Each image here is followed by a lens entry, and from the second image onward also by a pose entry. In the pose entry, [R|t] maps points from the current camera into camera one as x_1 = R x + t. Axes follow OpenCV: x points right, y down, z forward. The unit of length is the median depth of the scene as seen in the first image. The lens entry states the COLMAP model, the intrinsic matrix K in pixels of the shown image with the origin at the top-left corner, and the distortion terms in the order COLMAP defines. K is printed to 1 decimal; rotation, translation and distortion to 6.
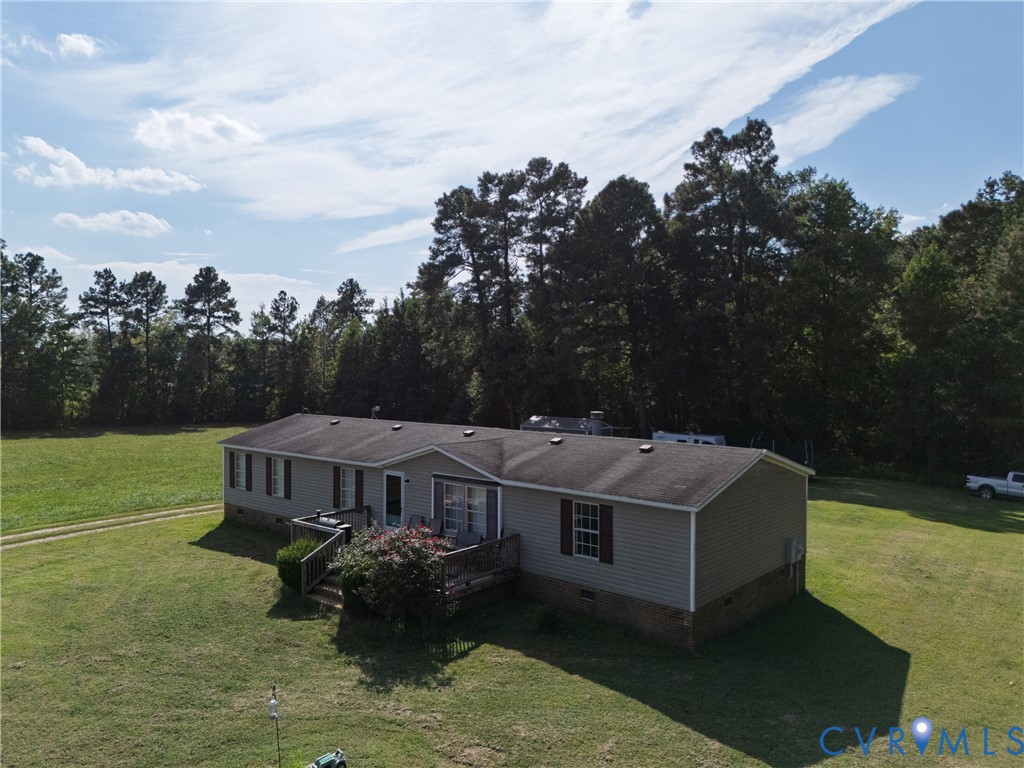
lens RADIAL K [[756.4, 0, 509.2], [0, 756.4, 380.1], [0, 0, 1]] dist [0.040389, -0.003245]
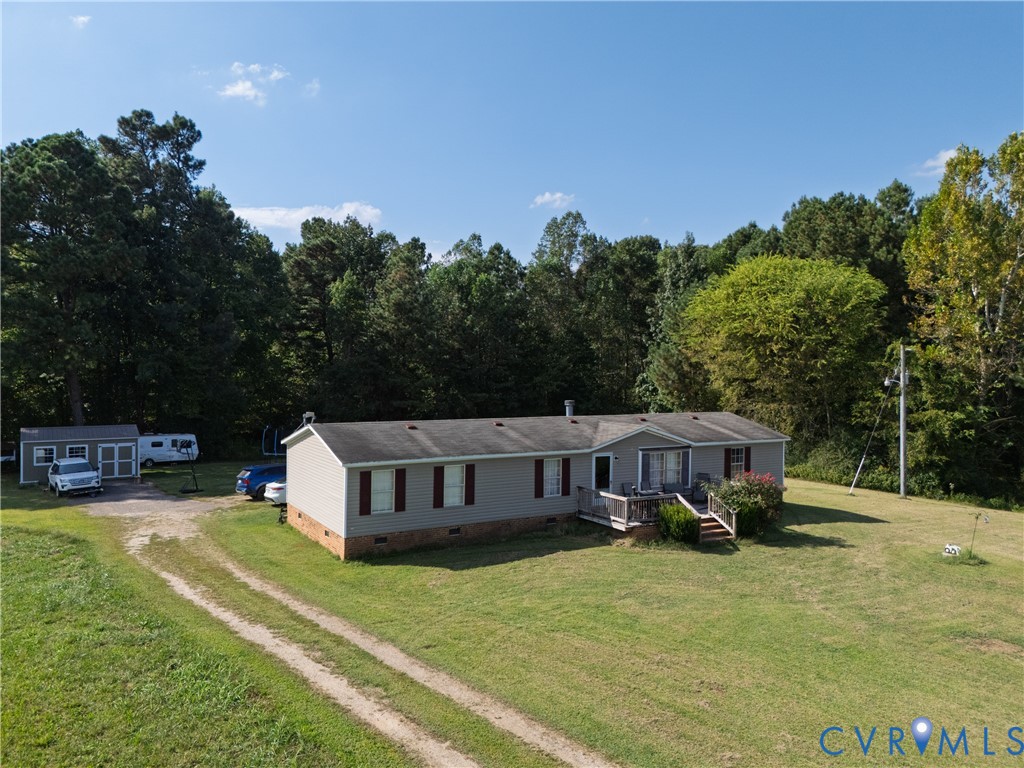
lens RADIAL K [[756.4, 0, 509.2], [0, 756.4, 380.1], [0, 0, 1]] dist [0.040389, -0.003245]
pose [[0.314622, -0.014399, 0.949108, -1.310359], [0.006219, 0.999895, 0.013108, -0.015040], [-0.949197, 0.001778, 0.314678, 0.722651]]
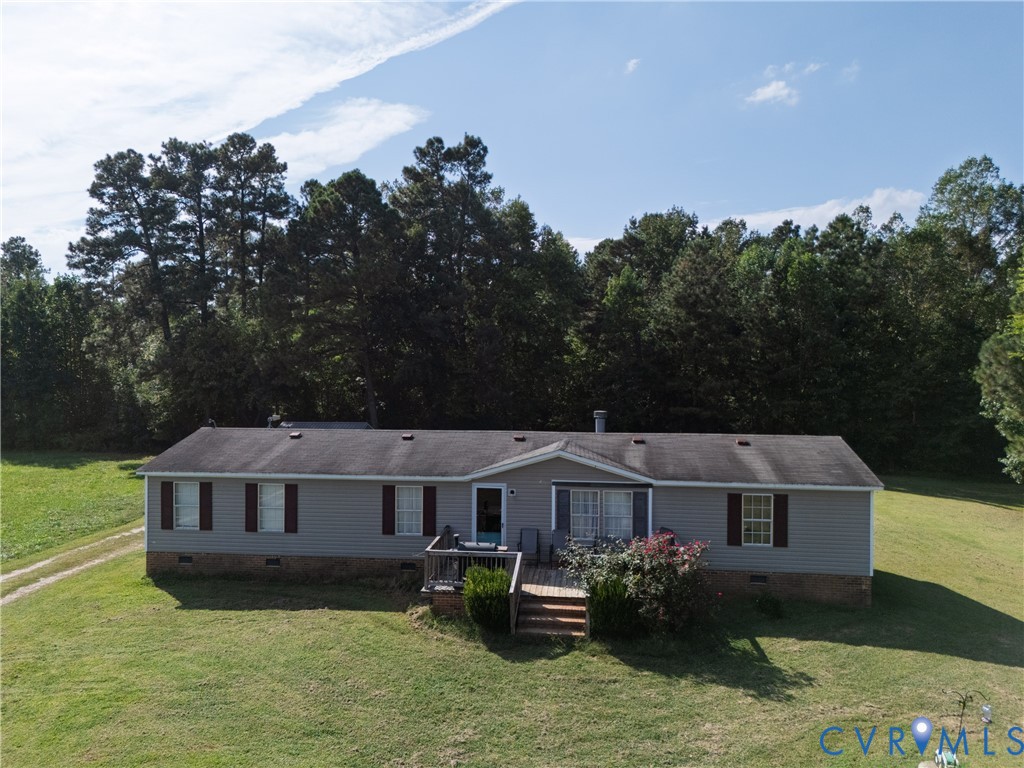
lens RADIAL K [[755.7, 0, 512.0], [0, 755.7, 384.0], [0, 0, 1]] dist [0.029820, -0.000357]
pose [[0.827440, -0.011566, 0.561435, -0.604692], [0.008582, 0.999932, 0.007952, -0.005225], [-0.561488, -0.001762, 0.827483, 0.230862]]
